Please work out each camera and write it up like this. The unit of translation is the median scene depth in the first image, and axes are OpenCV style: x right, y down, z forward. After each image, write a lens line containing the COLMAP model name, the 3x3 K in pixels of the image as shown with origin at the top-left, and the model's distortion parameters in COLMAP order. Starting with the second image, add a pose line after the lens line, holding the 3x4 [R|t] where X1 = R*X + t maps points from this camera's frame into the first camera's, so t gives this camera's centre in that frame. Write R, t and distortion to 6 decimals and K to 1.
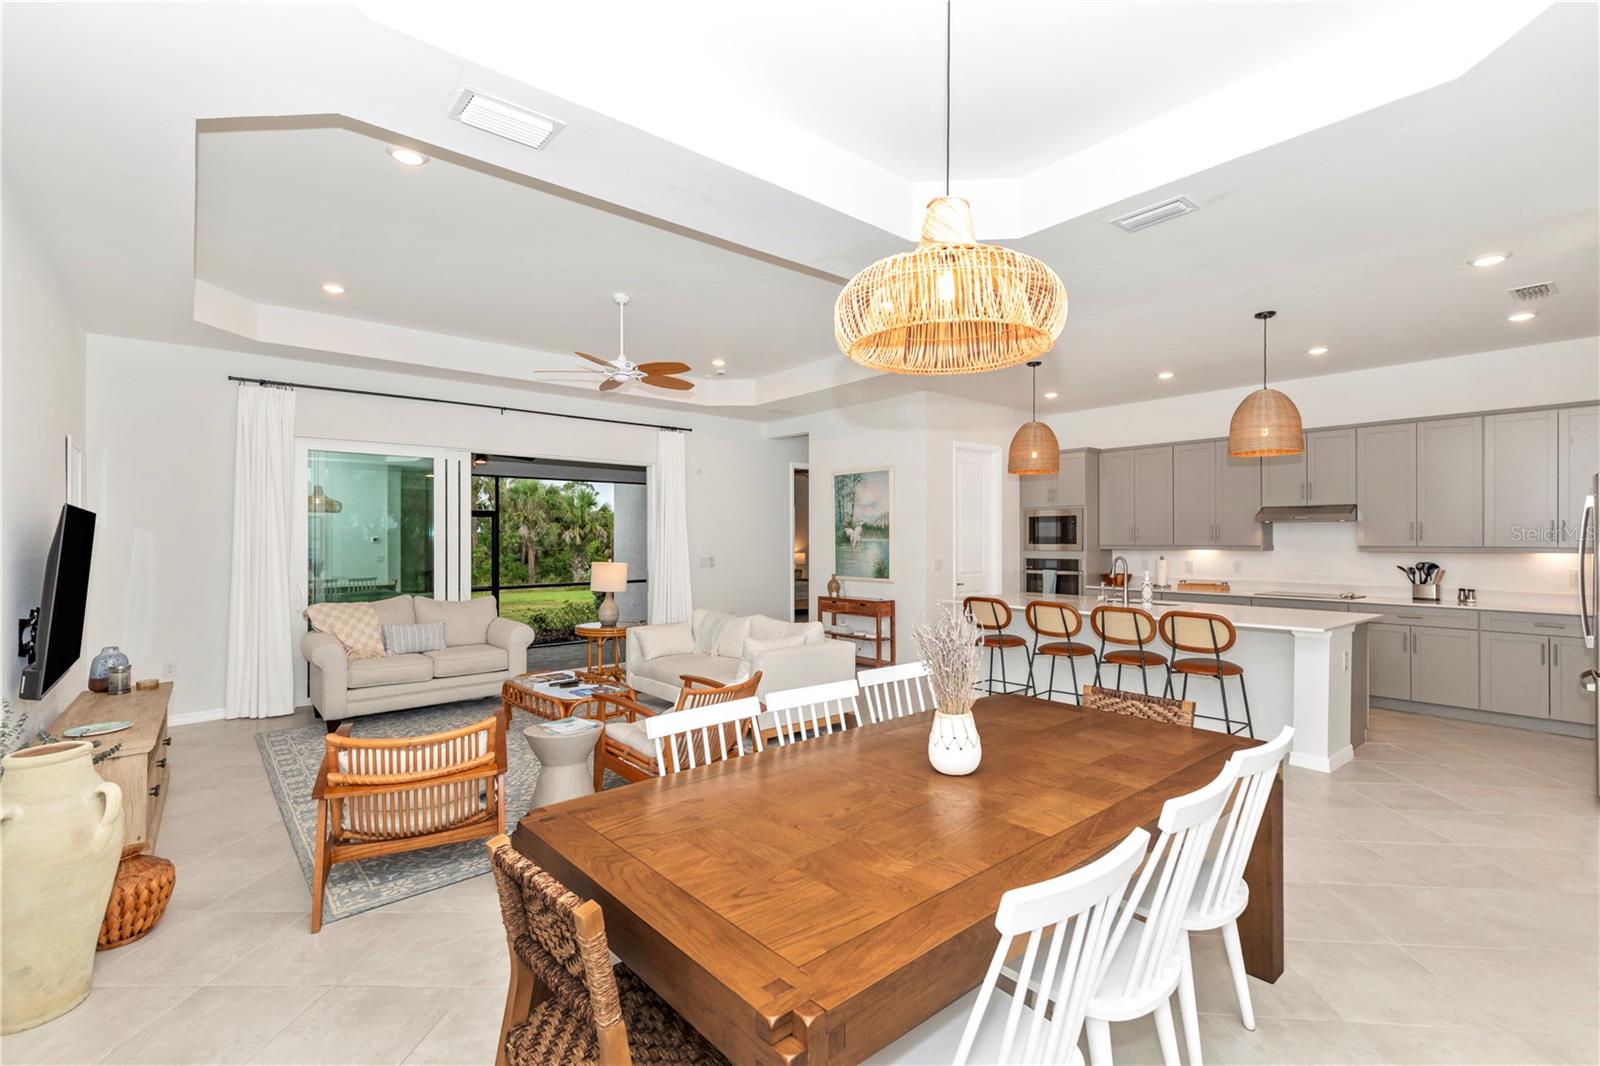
lens RADIAL K [[733.4, 0, 795.8], [0, 733.4, 537.4], [0, 0, 1]] dist [0.012870, -0.001726]
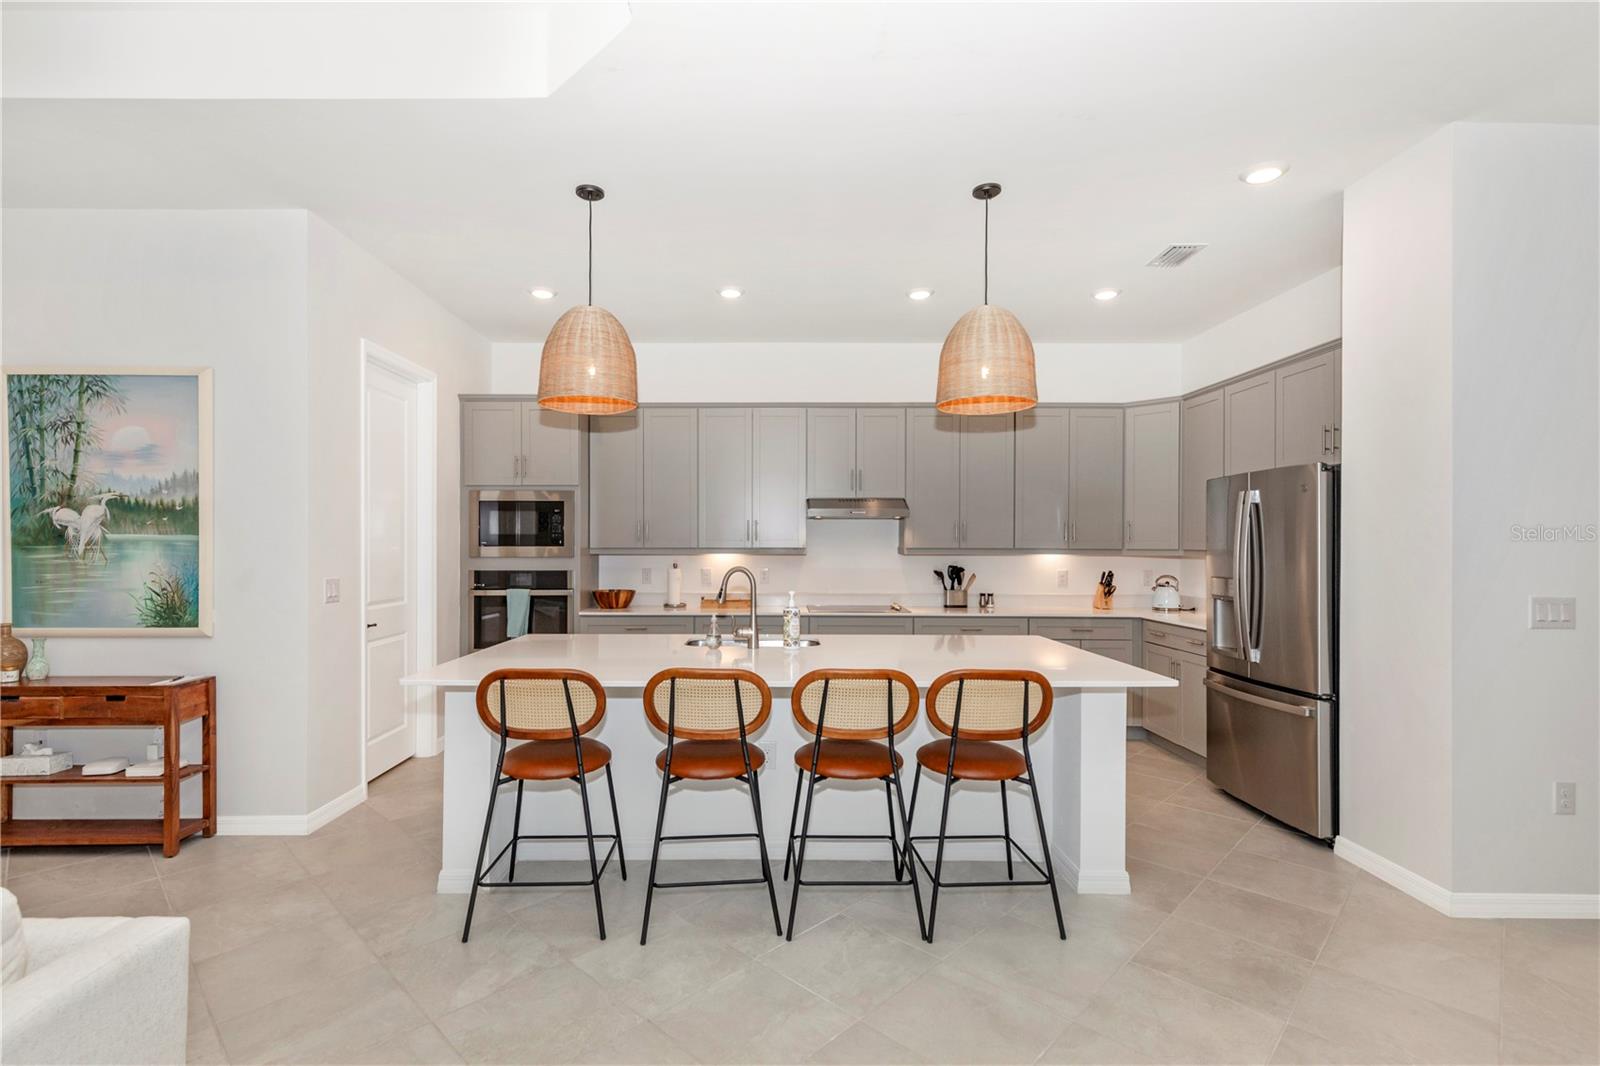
lens RADIAL K [[733.4, 0, 773.5], [0, 733.4, 547.6], [0, 0, 1]] dist [0.012870, -0.001726]
pose [[0.636682, -0.001612, 0.771125, 0.007543], [-0.005153, 0.999967, 0.006345, 0.005007], [-0.771110, -0.008013, 0.636652, 0.460702]]
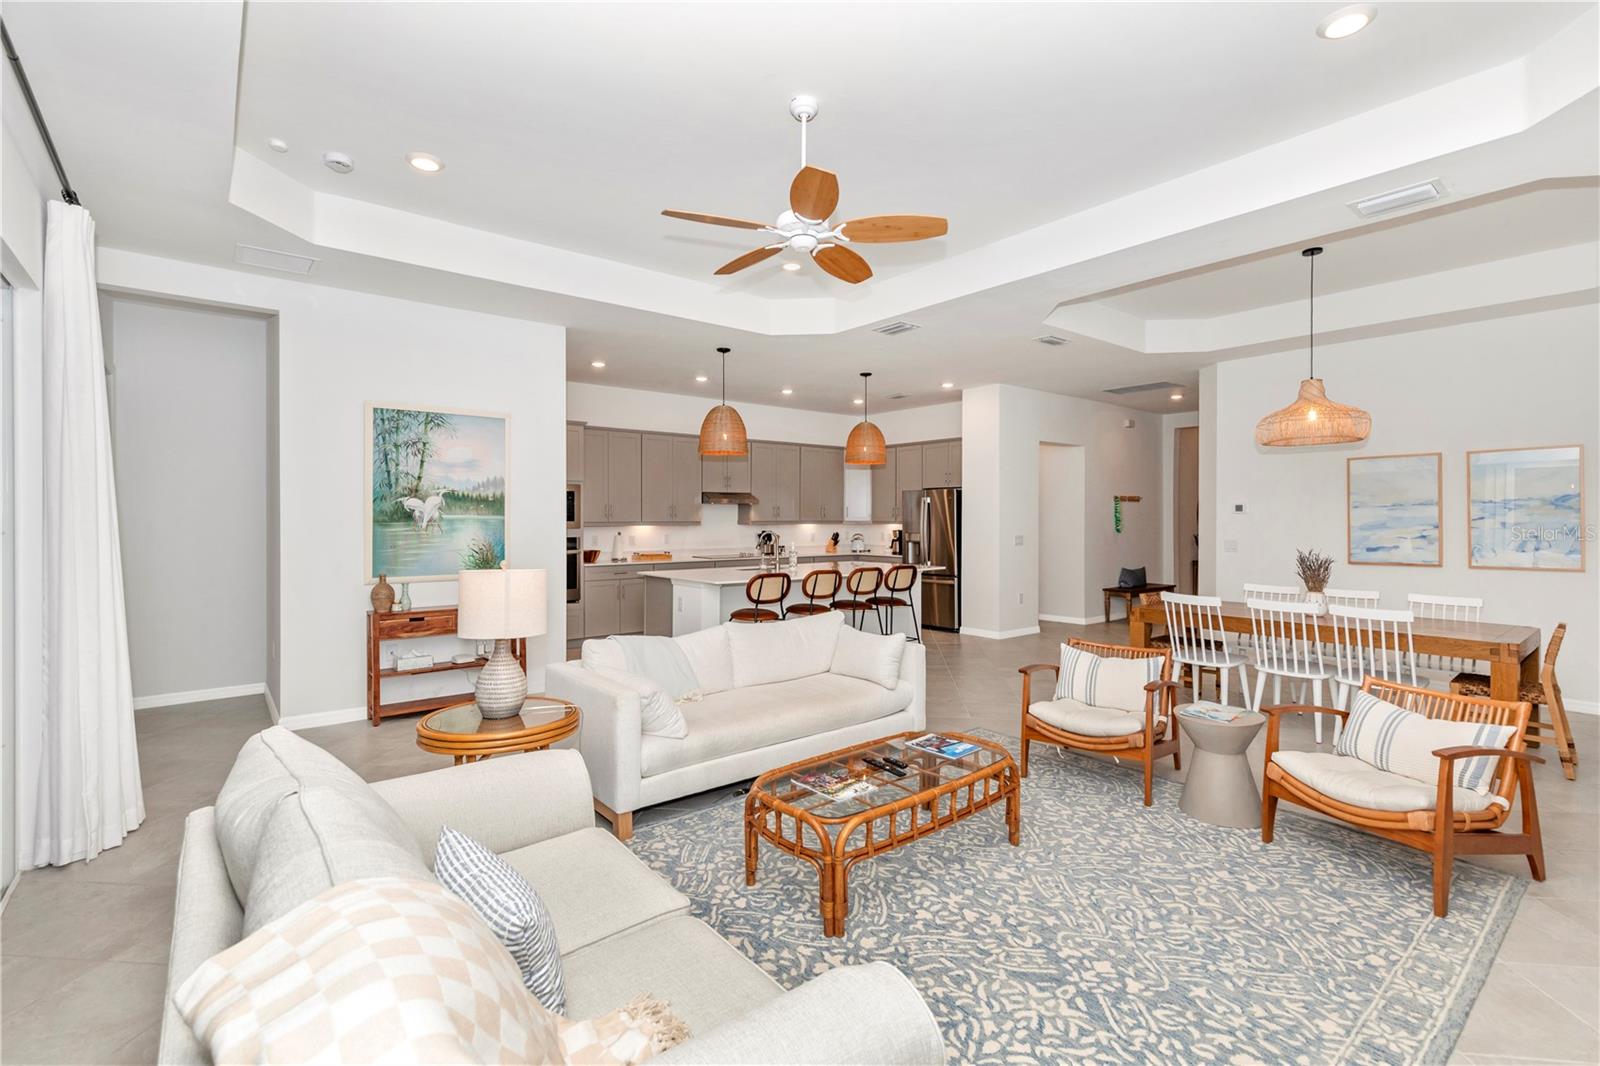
lens RADIAL K [[733.4, 0, 813.5], [0, 733.4, 504.8], [0, 0, 1]] dist [0.012870, -0.001726]
pose [[0.000658, 0.016178, 0.999869, -0.577176], [-0.006855, 0.999846, -0.016173, 0.001148], [-0.999976, -0.006843, 0.000768, 0.696577]]
